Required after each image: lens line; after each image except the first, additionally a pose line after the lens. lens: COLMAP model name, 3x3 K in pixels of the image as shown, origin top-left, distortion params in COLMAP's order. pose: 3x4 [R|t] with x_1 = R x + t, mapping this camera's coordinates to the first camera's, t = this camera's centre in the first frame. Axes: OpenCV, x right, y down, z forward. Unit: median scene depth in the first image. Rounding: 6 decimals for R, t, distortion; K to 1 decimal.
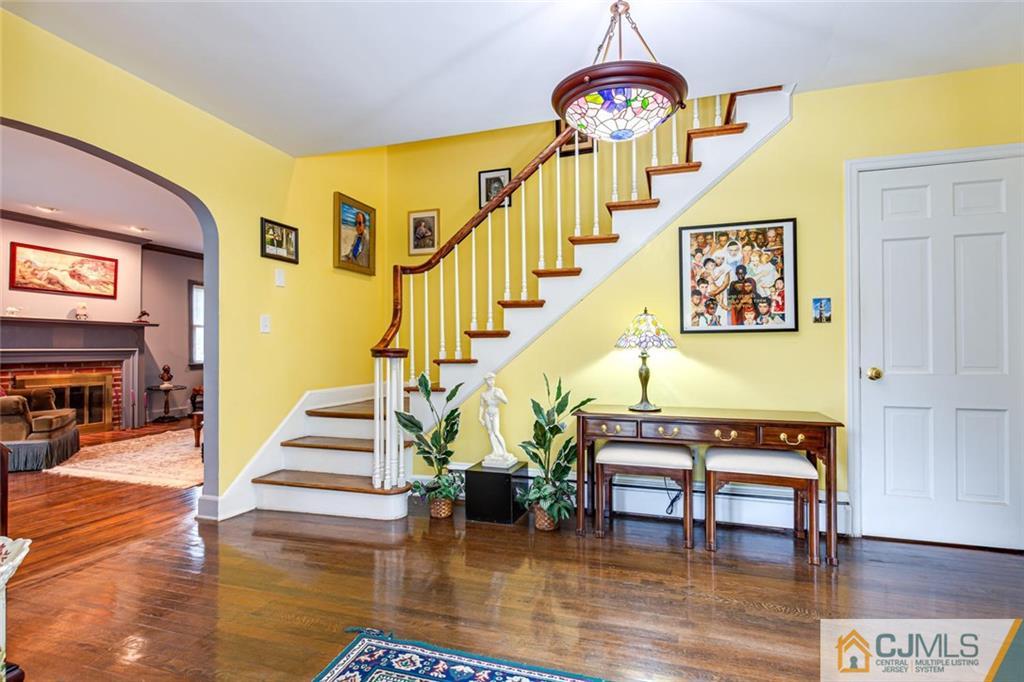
lens RADIAL K [[470.3, 0, 517.9], [0, 470.3, 343.2], [0, 0, 1]] dist [-0.000037, -0.000094]
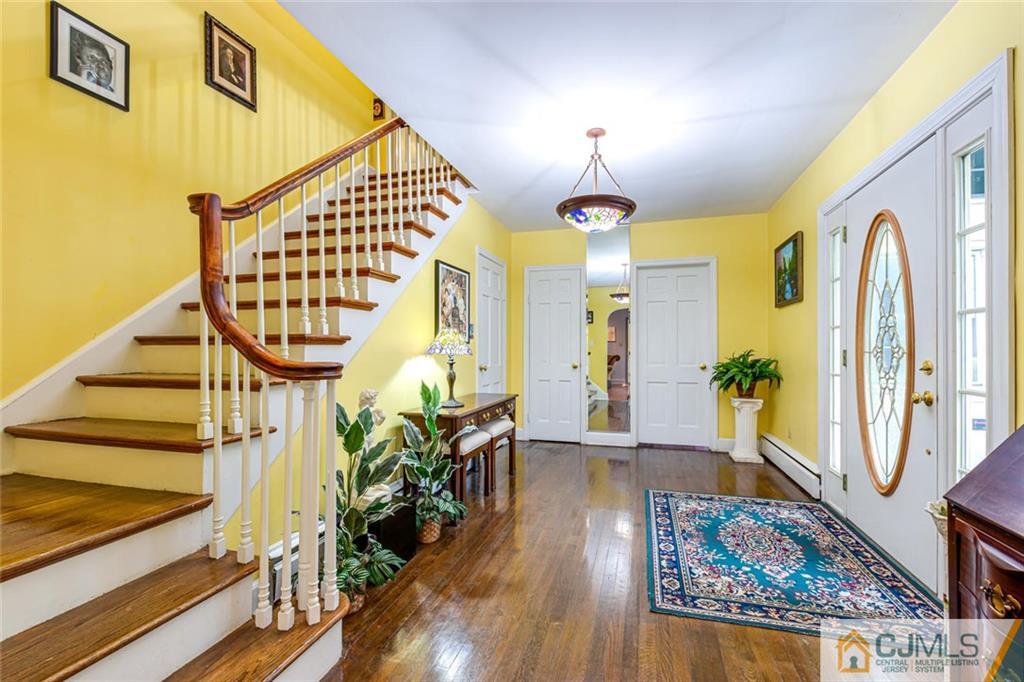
lens RADIAL K [[439.6, 0, 517.3], [0, 439.6, 344.1], [0, 0, 1]] dist [0.002599, -0.000092]
pose [[-0.013424, 0.008603, 0.999873, -1.478208], [-0.008135, 0.999929, -0.008713, -0.020863], [-0.999877, -0.008251, -0.013353, 1.414105]]
